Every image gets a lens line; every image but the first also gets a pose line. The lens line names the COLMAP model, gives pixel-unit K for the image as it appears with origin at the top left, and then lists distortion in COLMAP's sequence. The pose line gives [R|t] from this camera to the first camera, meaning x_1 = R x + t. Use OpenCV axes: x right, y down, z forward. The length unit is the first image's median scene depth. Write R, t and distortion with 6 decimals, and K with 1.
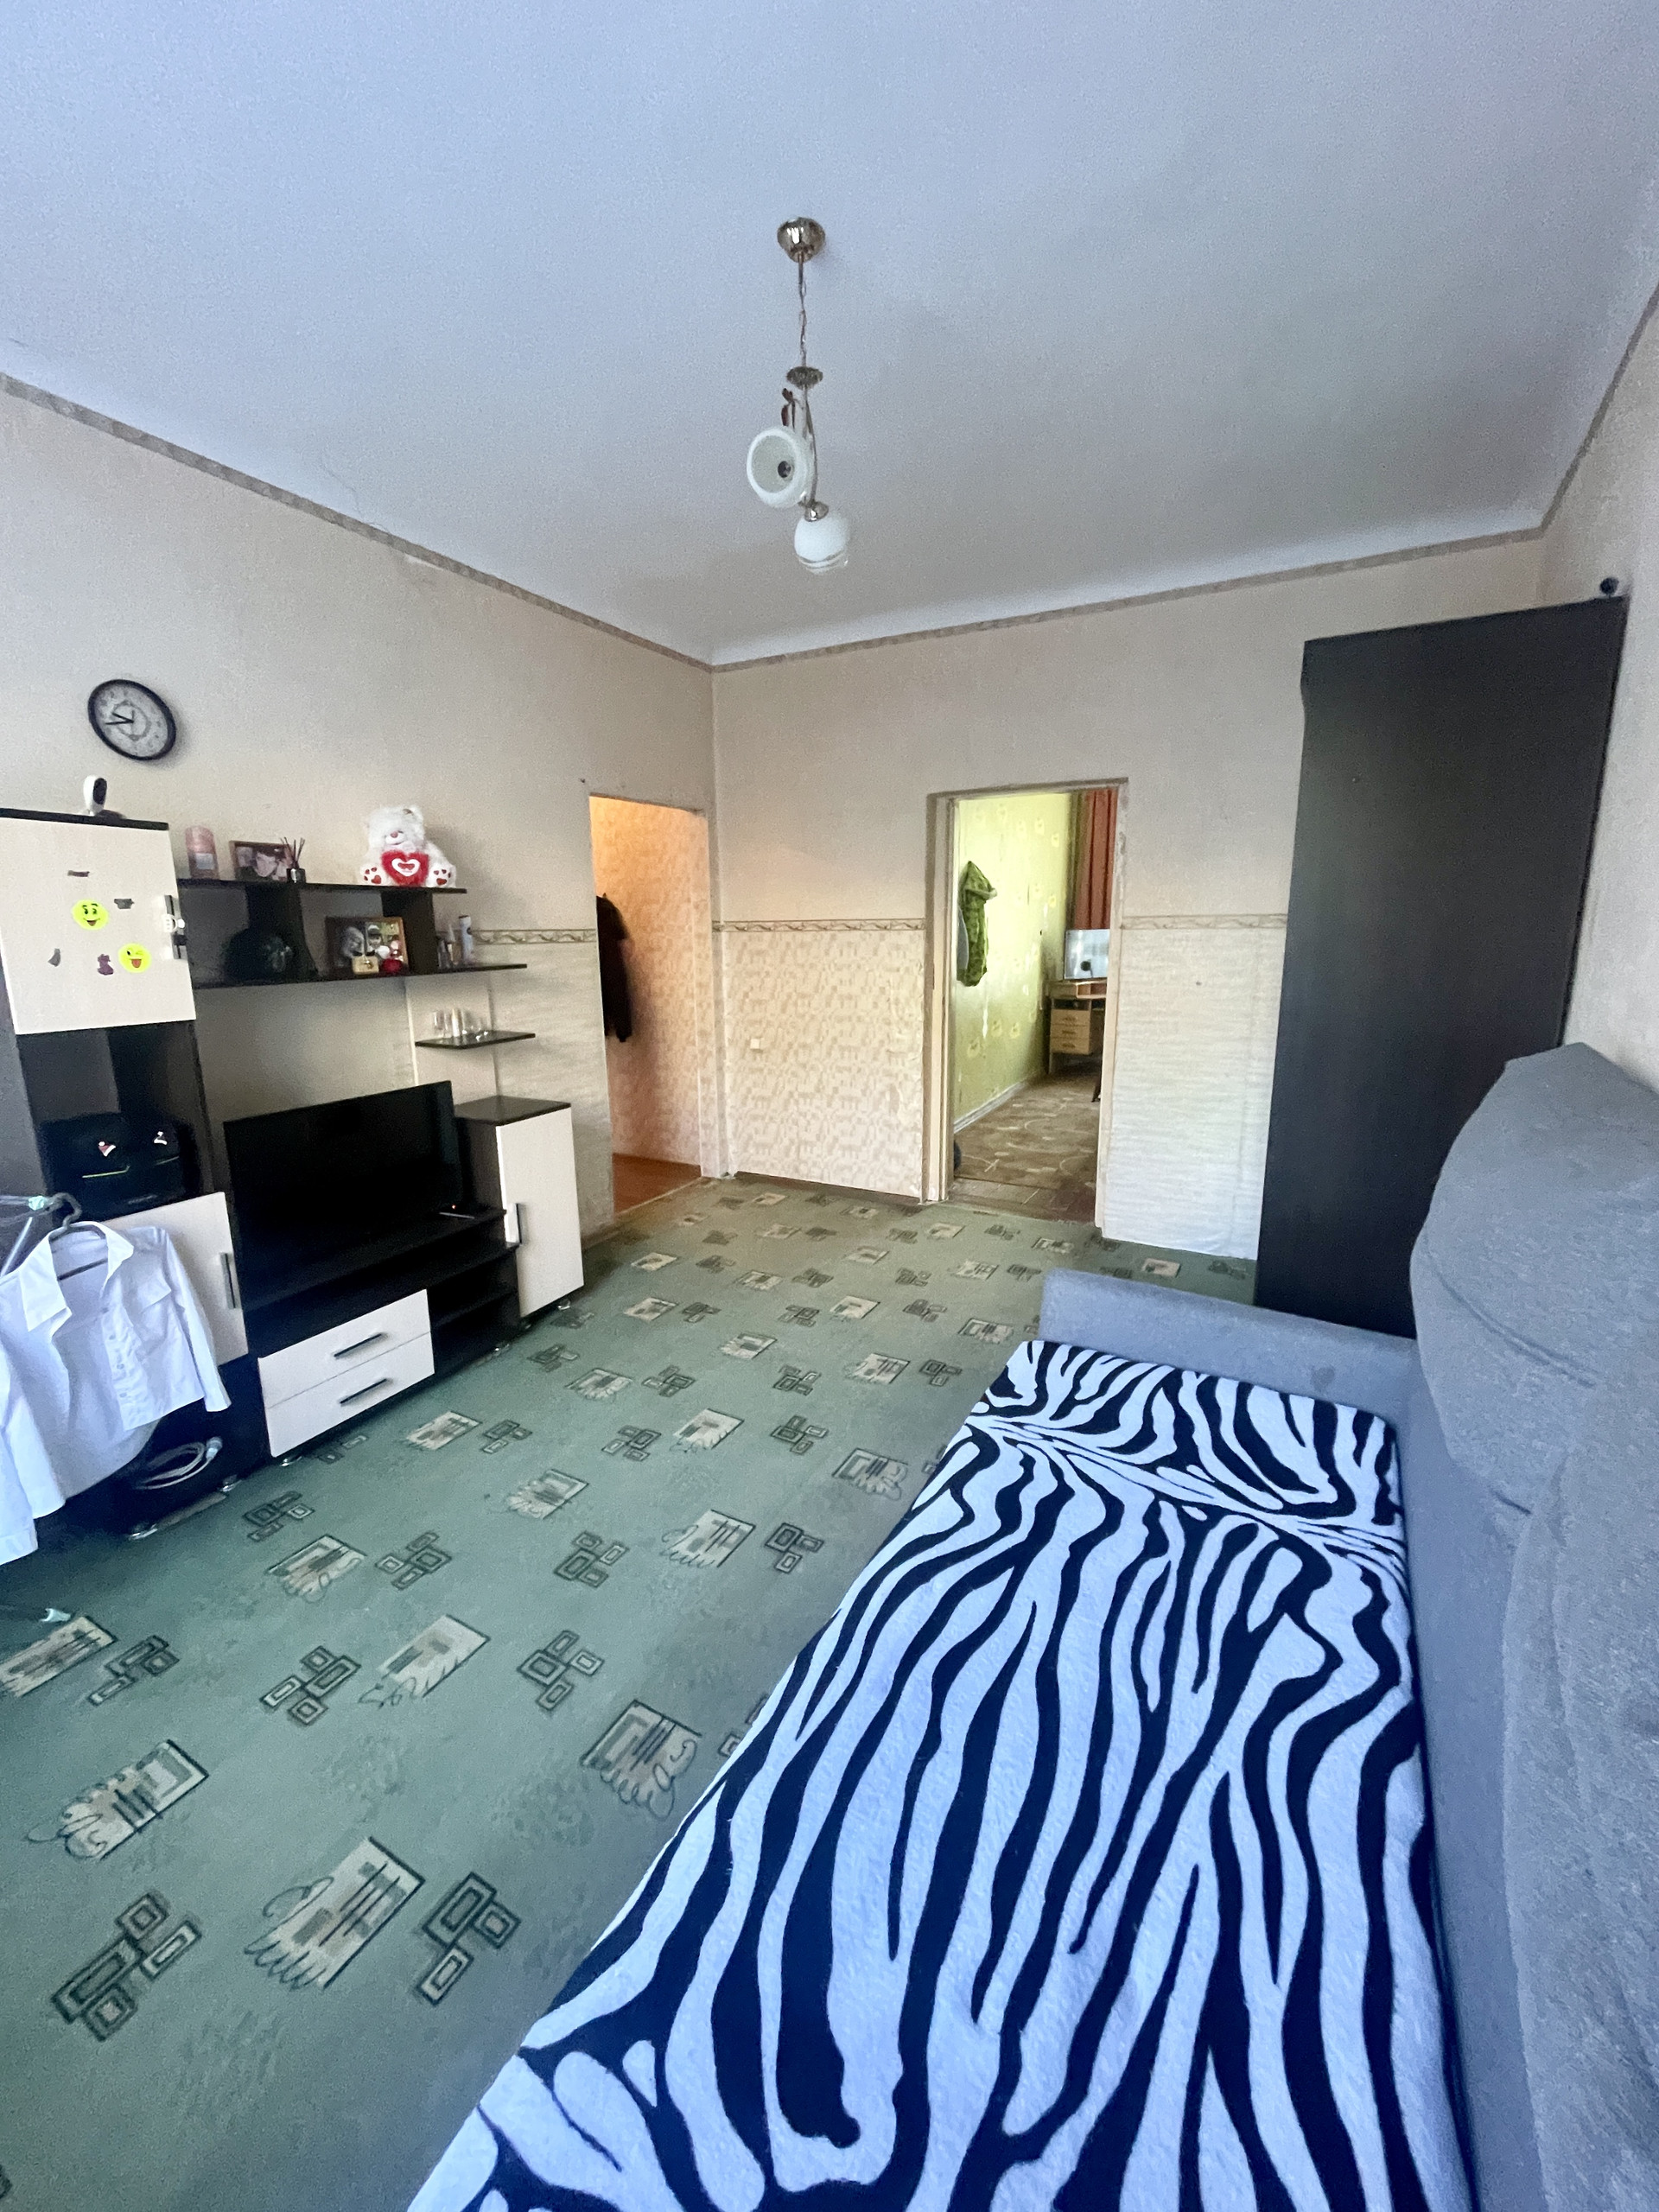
lens RADIAL K [[894.0, 0, 821.0], [0, 894.0, 1100.0], [0, 0, 1]] dist [0.000680, 0.000081]
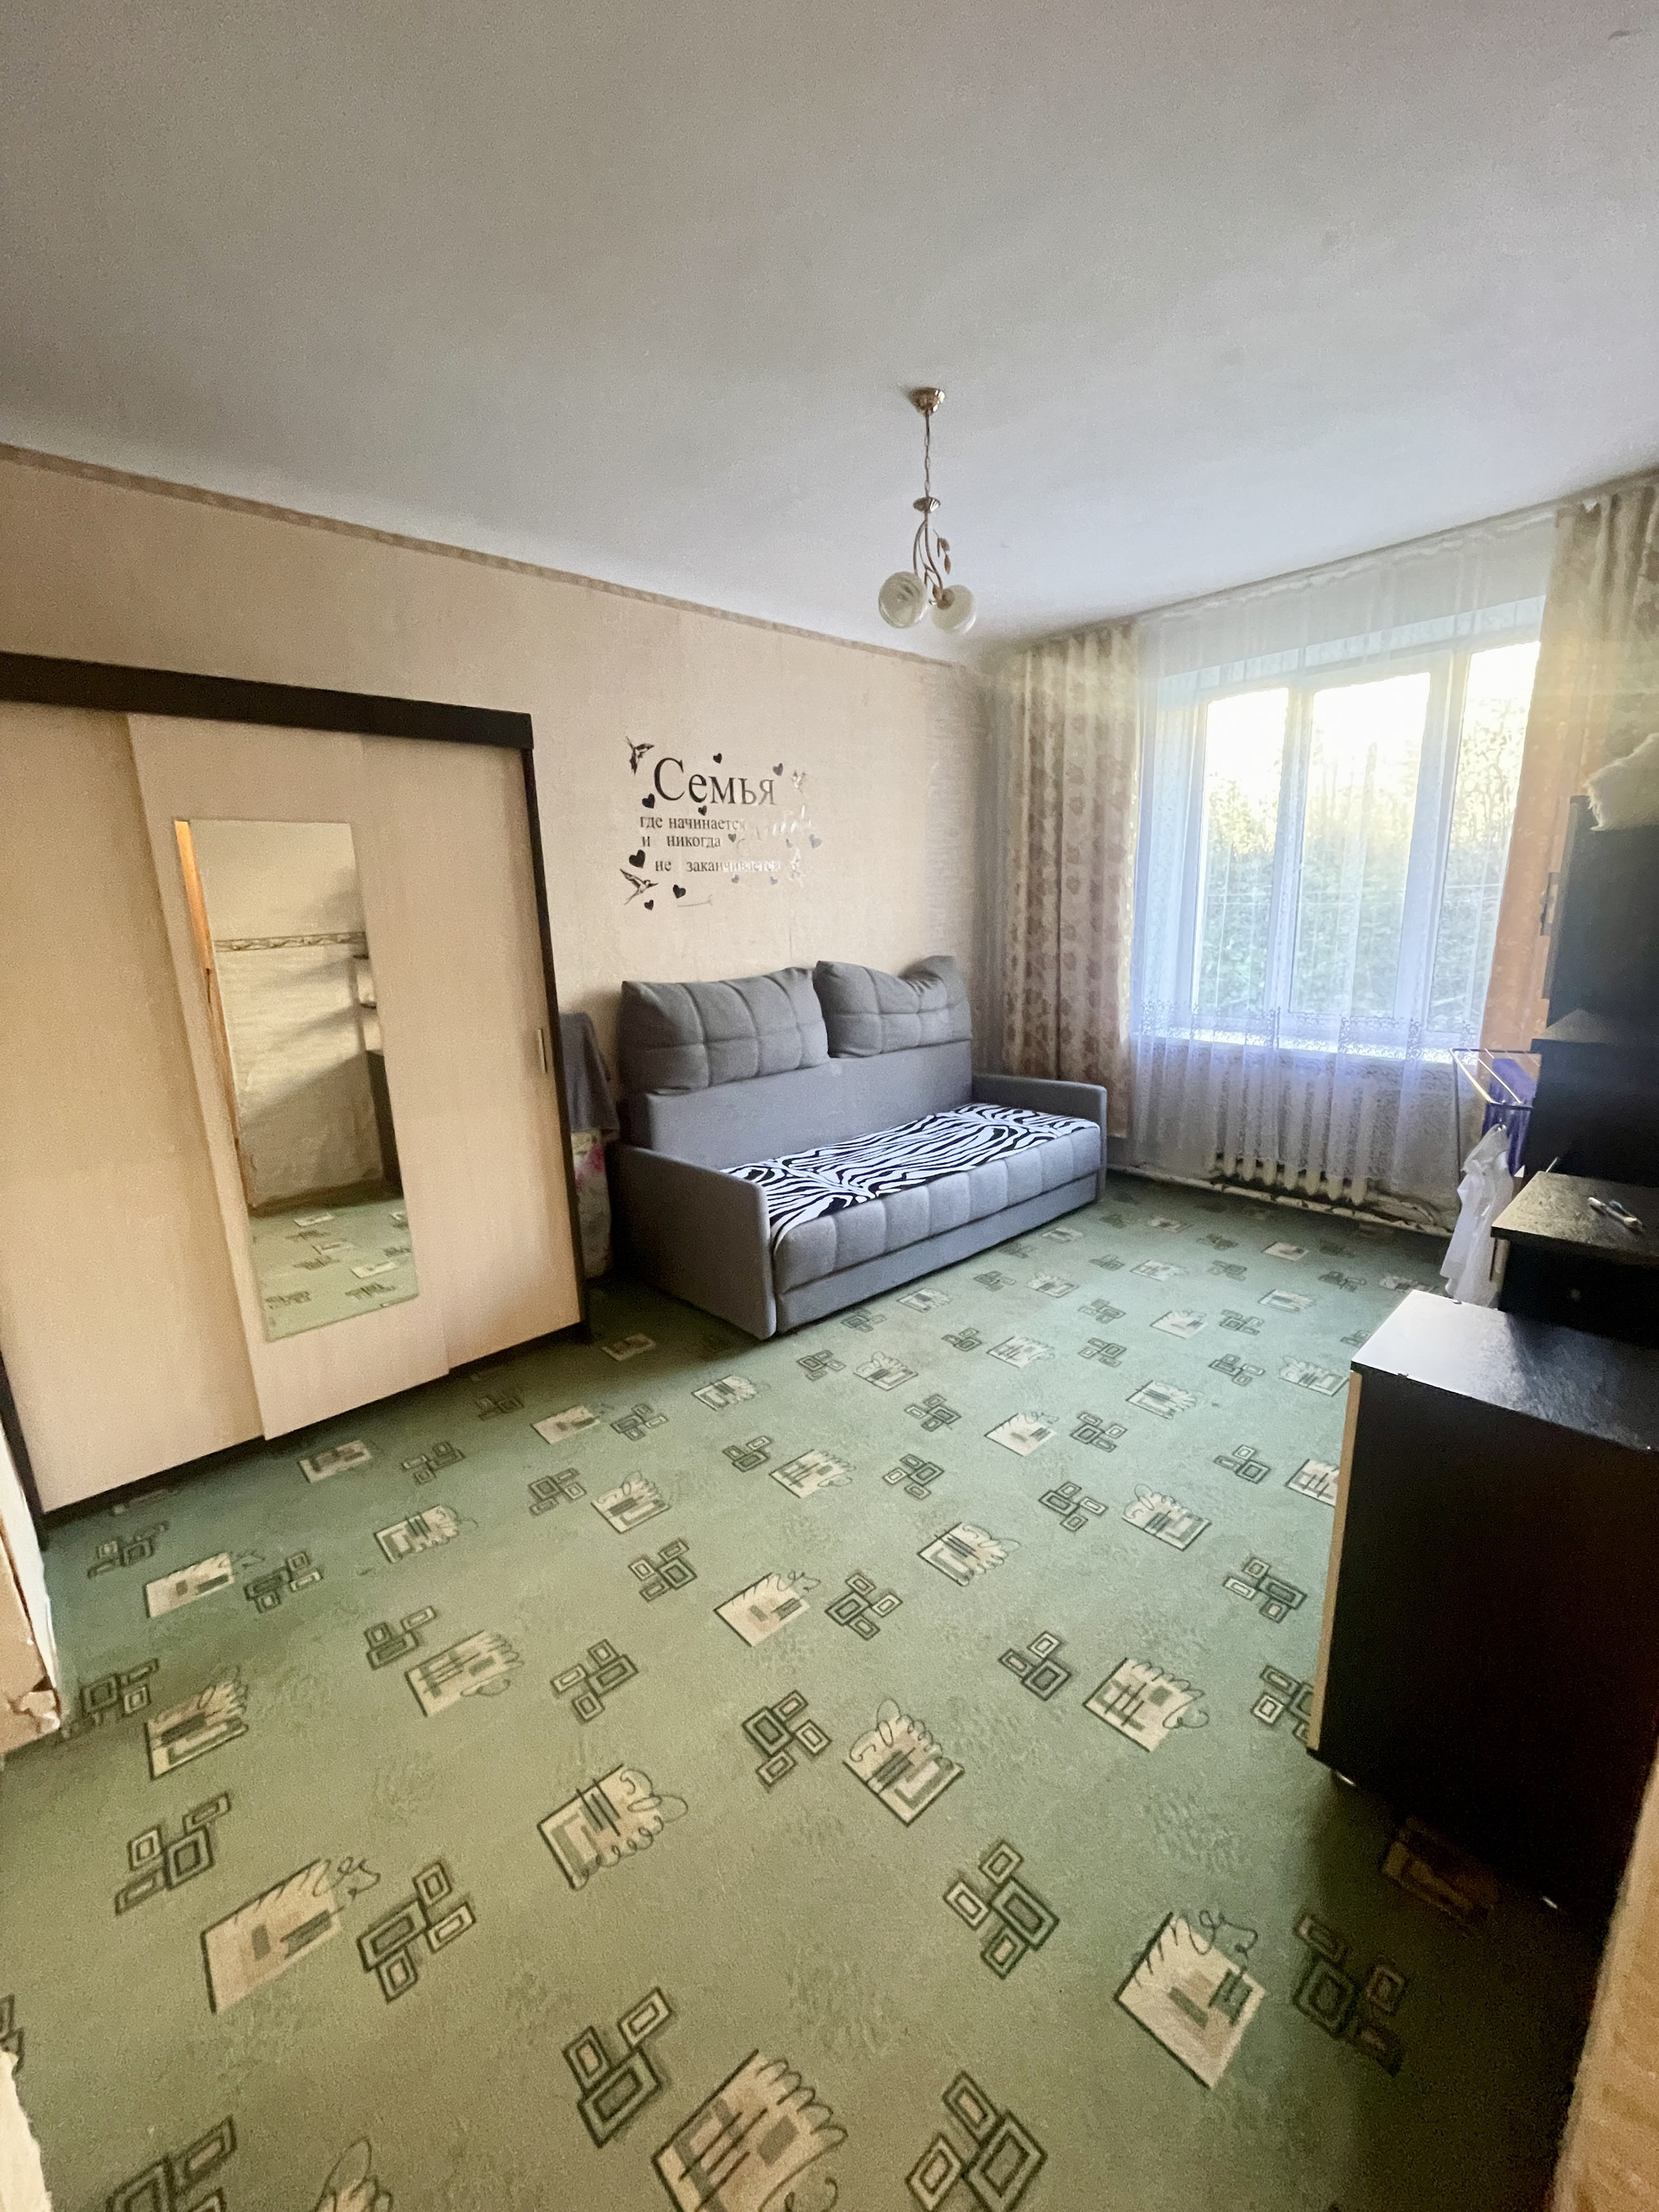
lens RADIAL K [[894.0, 0, 827.5], [0, 894.0, 1112.3], [0, 0, 1]] dist [0.000680, 0.000081]
pose [[-0.945436, -0.037136, 0.323685, -0.209911], [0.102358, 0.909325, 0.403299, -0.340299], [-0.309312, 0.414425, -0.855908, 1.607109]]
